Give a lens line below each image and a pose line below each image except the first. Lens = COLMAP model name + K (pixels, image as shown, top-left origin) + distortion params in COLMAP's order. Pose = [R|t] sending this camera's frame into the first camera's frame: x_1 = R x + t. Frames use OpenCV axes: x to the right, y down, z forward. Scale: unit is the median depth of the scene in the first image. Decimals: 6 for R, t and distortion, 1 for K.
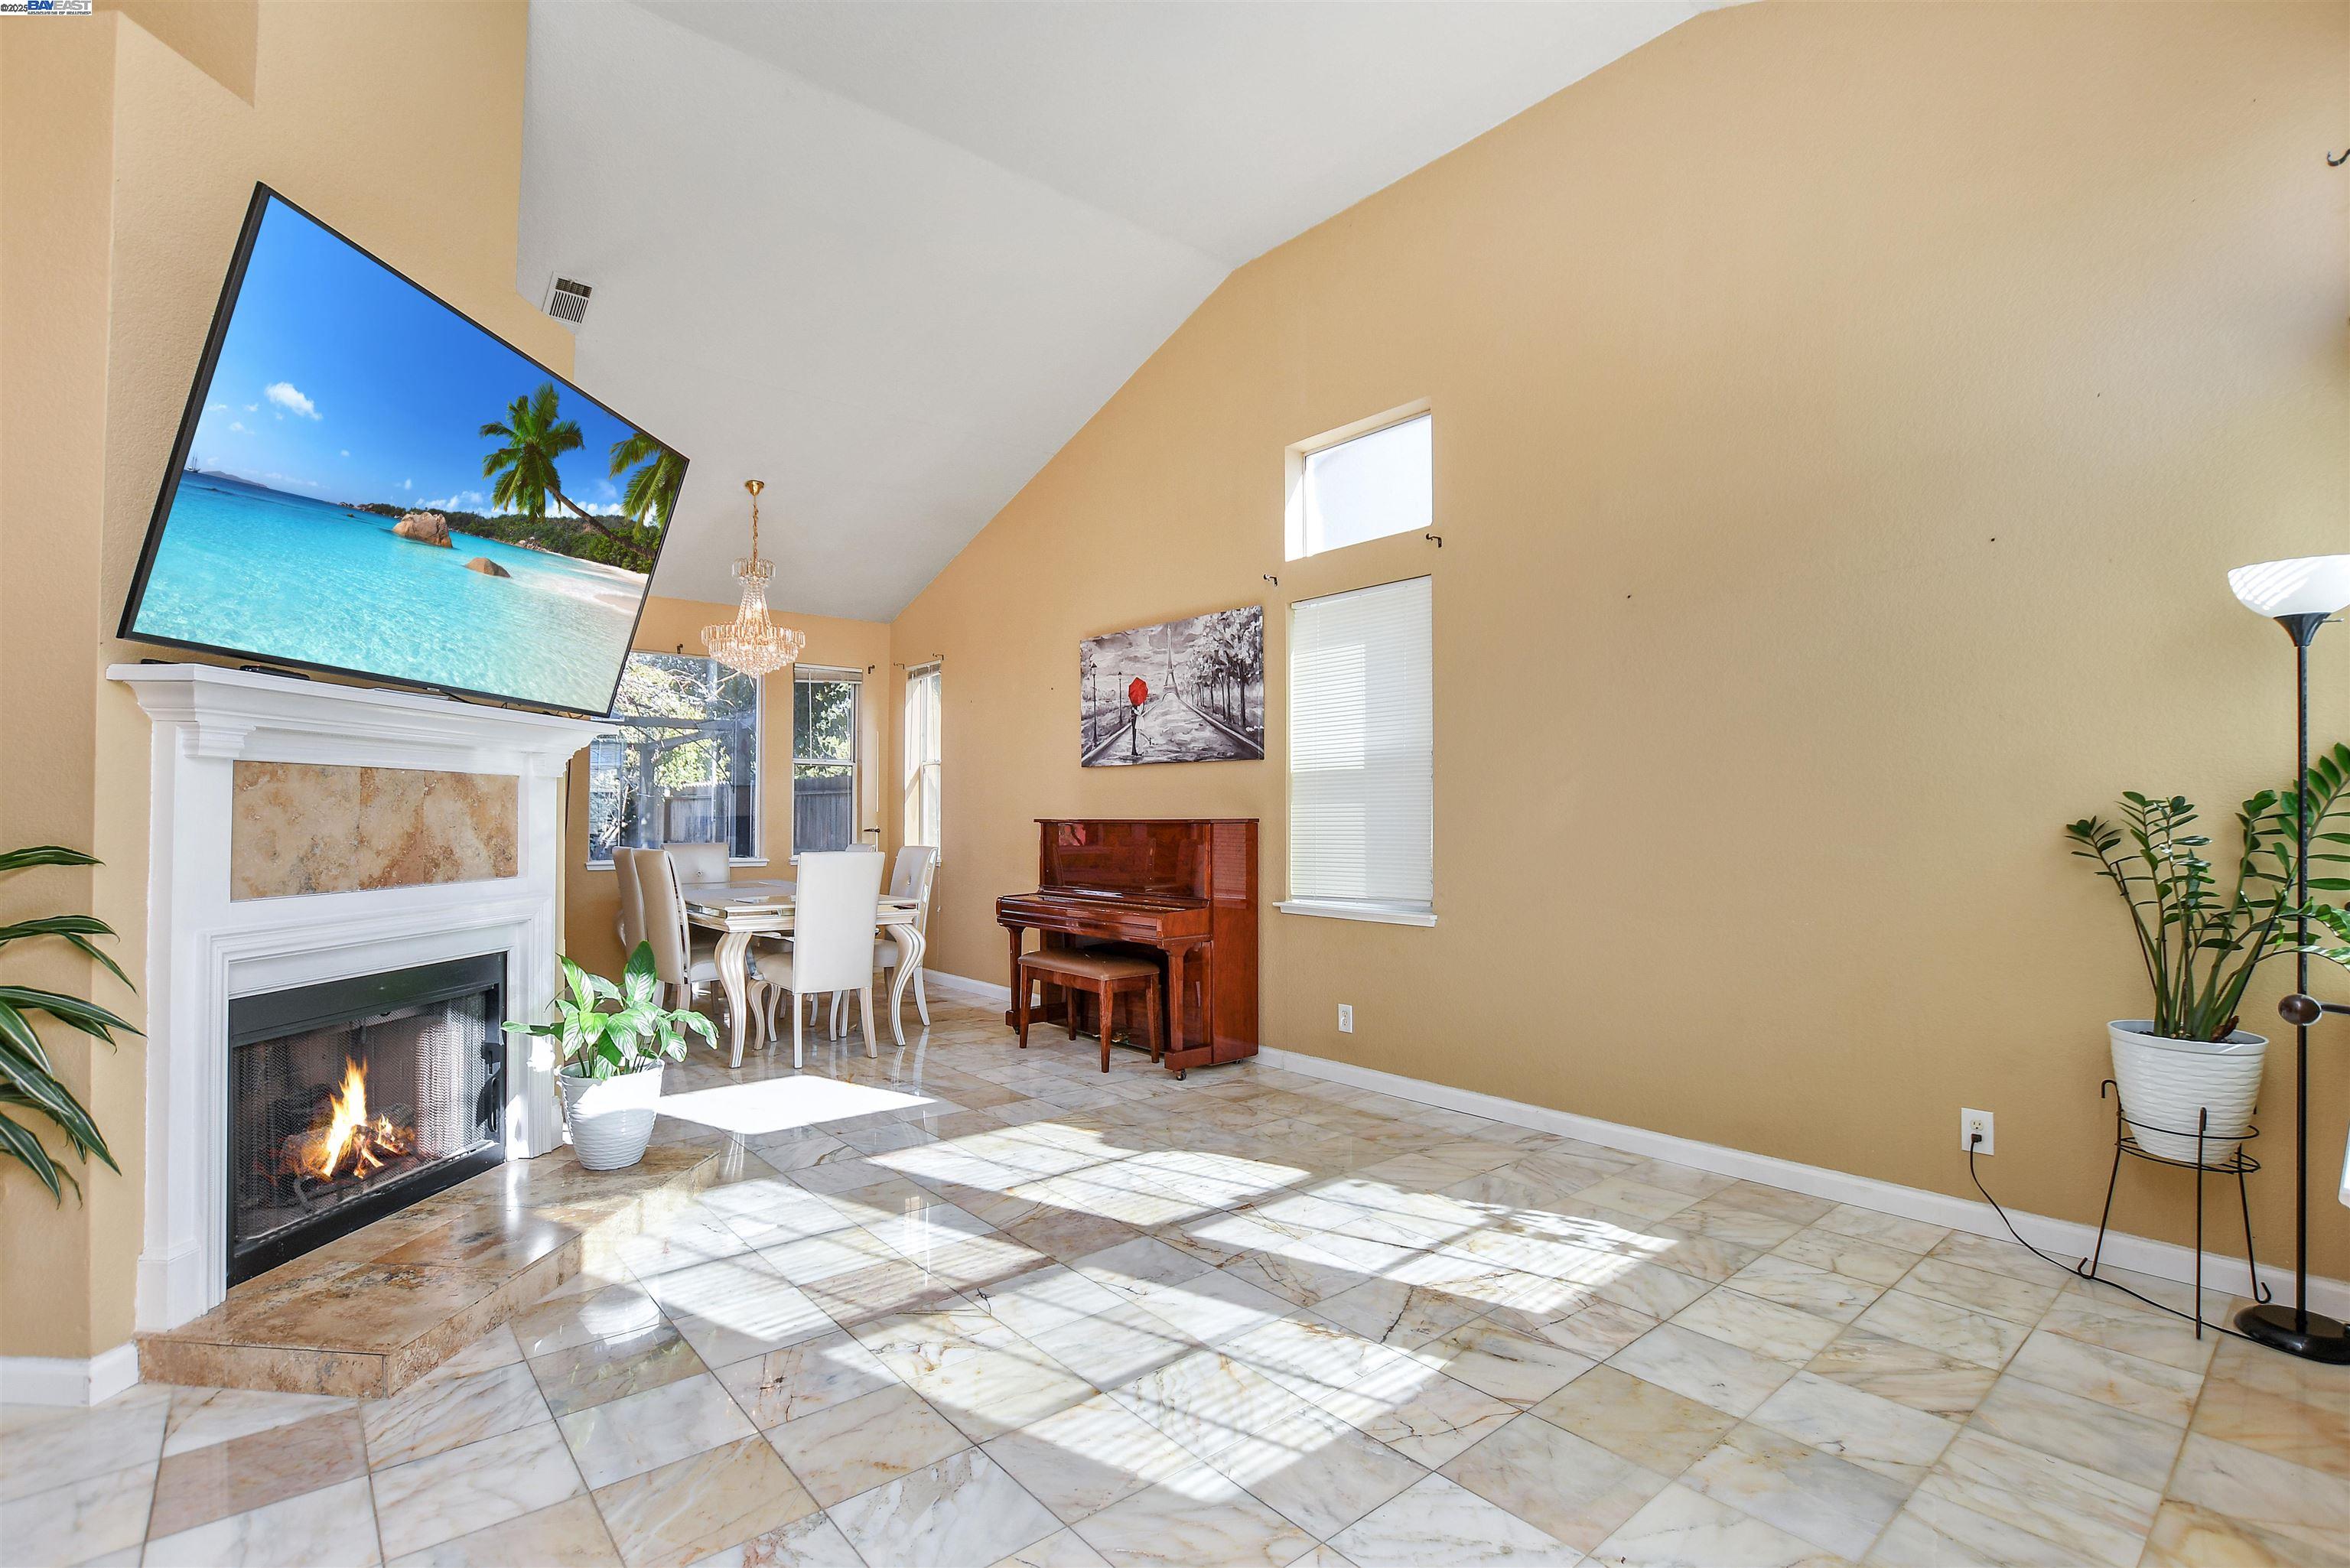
lens RADIAL K [[1059.3, 0, 1157.3], [0, 1059.3, 795.9], [0, 0, 1]] dist [-0.030390, 0.004927]
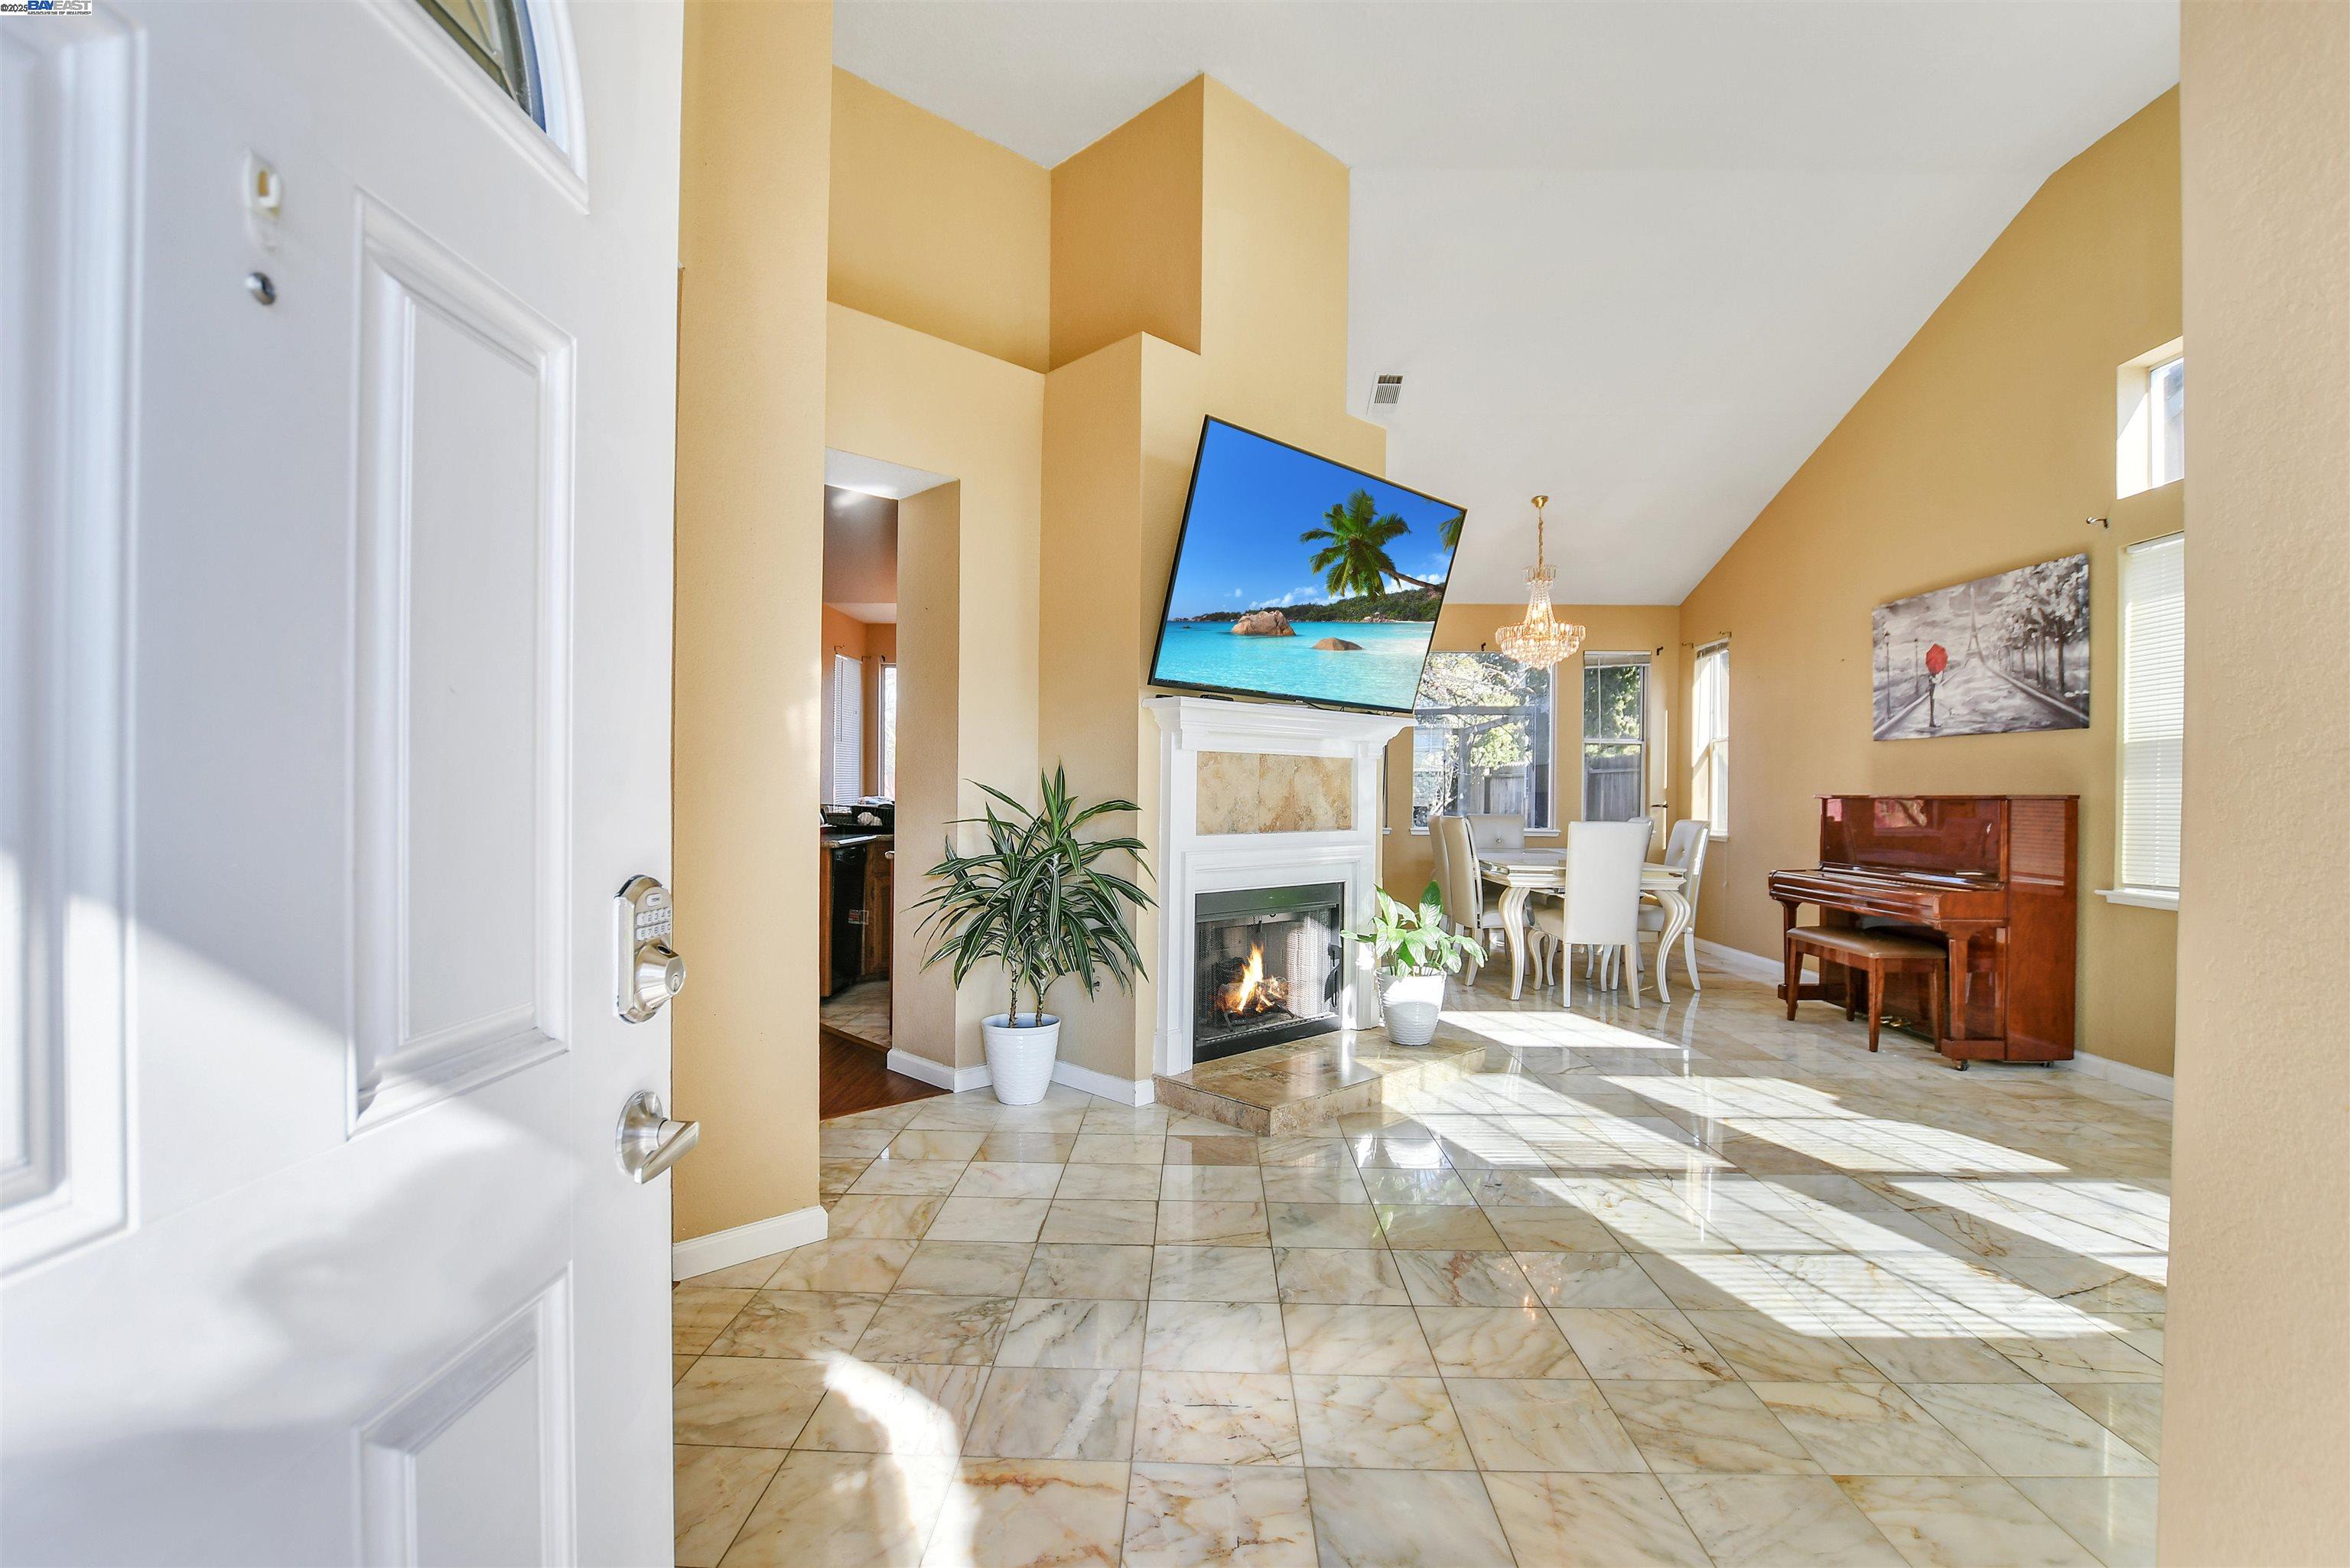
lens RADIAL K [[1059.3, 0, 1157.3], [0, 1059.3, 795.9], [0, 0, 1]] dist [-0.030390, 0.004927]
pose [[0.732434, 0.010140, -0.680762, 0.133016], [0.003207, 0.999827, 0.018343, 0.003656], [0.680830, -0.015618, 0.732275, -0.173781]]
